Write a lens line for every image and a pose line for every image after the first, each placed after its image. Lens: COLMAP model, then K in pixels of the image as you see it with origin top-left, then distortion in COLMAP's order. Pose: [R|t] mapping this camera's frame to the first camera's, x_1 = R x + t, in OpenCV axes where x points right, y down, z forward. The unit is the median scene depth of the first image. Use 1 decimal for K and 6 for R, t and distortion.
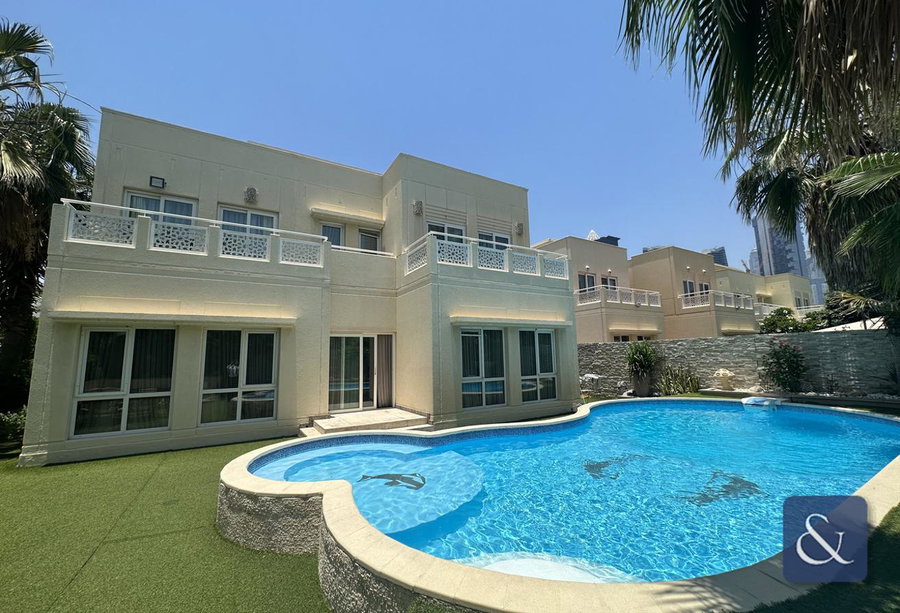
lens RADIAL K [[359.6, 0, 449.9], [0, 359.6, 306.4], [0, 0, 1]] dist [-0.002223, 0.001201]
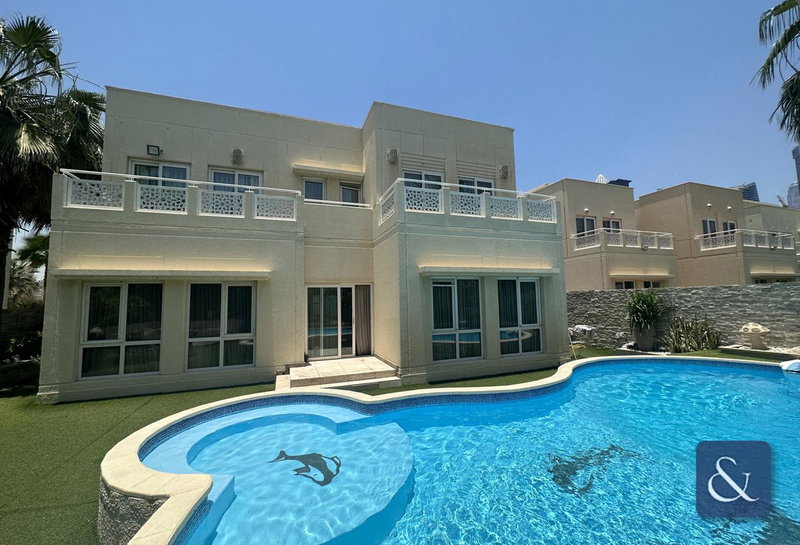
lens RADIAL K [[319.7, 0, 400.0], [0, 319.7, 272.3], [0, 0, 1]] dist [-0.002223, 0.001201]
pose [[0.983103, -0.015430, -0.182400, 0.098050], [0.025481, 0.998275, 0.052891, -0.002762], [0.181269, -0.056645, 0.981801, 0.139386]]
